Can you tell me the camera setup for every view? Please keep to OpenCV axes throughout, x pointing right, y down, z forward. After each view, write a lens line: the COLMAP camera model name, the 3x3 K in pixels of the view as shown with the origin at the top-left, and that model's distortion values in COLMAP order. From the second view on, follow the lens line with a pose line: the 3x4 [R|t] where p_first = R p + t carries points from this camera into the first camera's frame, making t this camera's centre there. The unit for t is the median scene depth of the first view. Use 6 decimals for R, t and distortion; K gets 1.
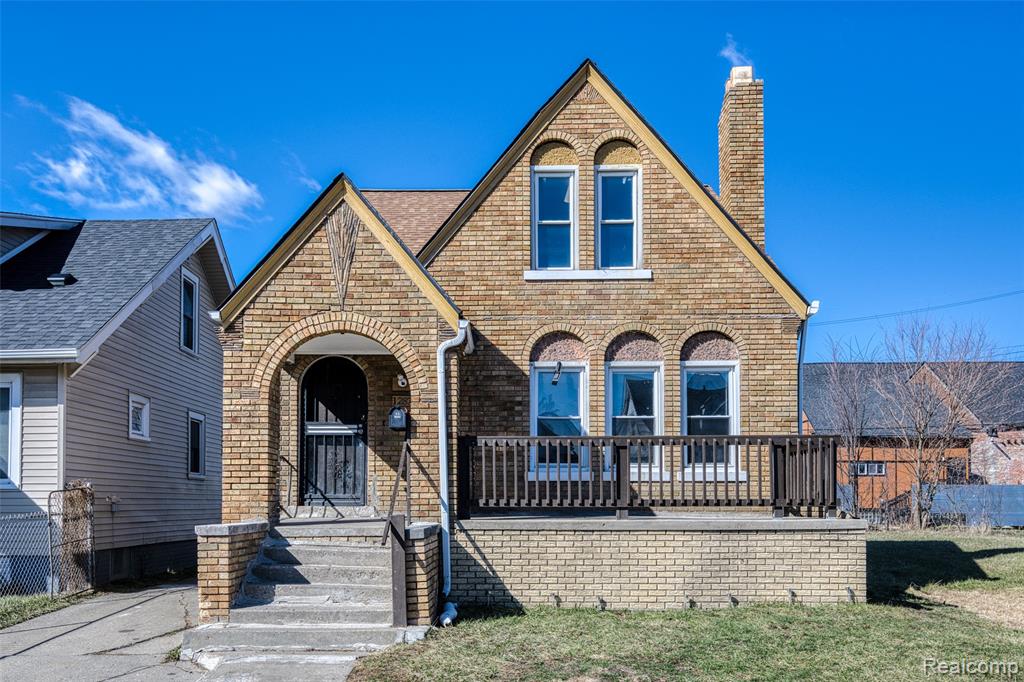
lens RADIAL K [[896.6, 0, 485.4], [0, 896.6, 493.5], [0, 0, 1]] dist [0.009021, 0.005012]
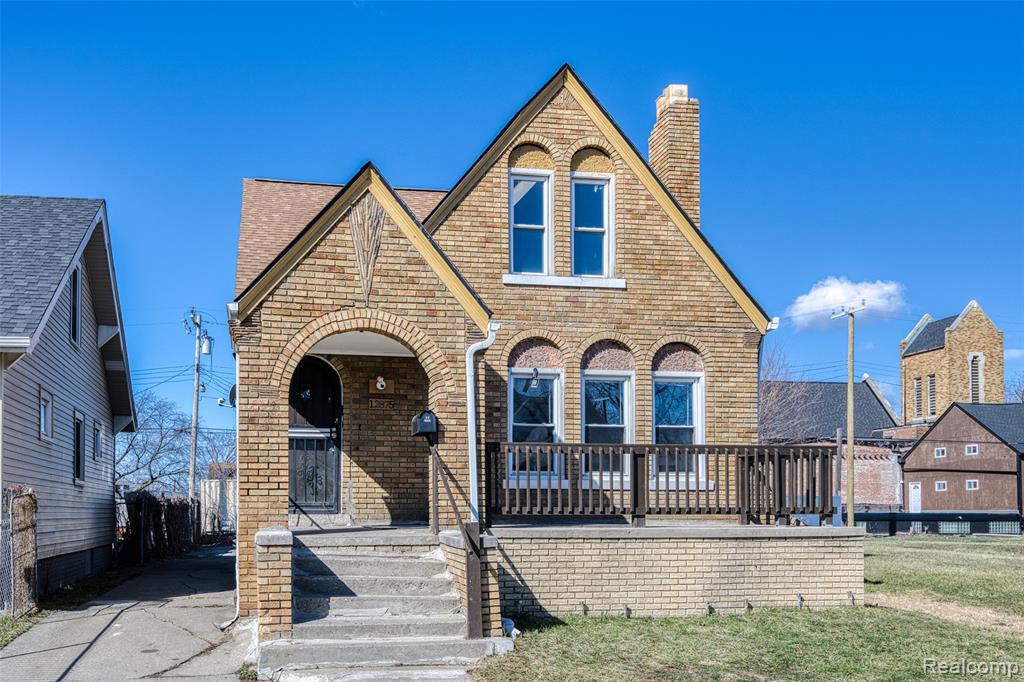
lens RADIAL K [[914.7, 0, 381.1], [0, 914.7, 510.1], [0, 0, 1]] dist [0.008118, -0.000743]
pose [[0.982934, 0.001870, 0.183947, -0.273923], [-0.003373, 0.999963, 0.007859, 0.002153], [-0.183926, -0.008345, 0.982905, 0.038851]]
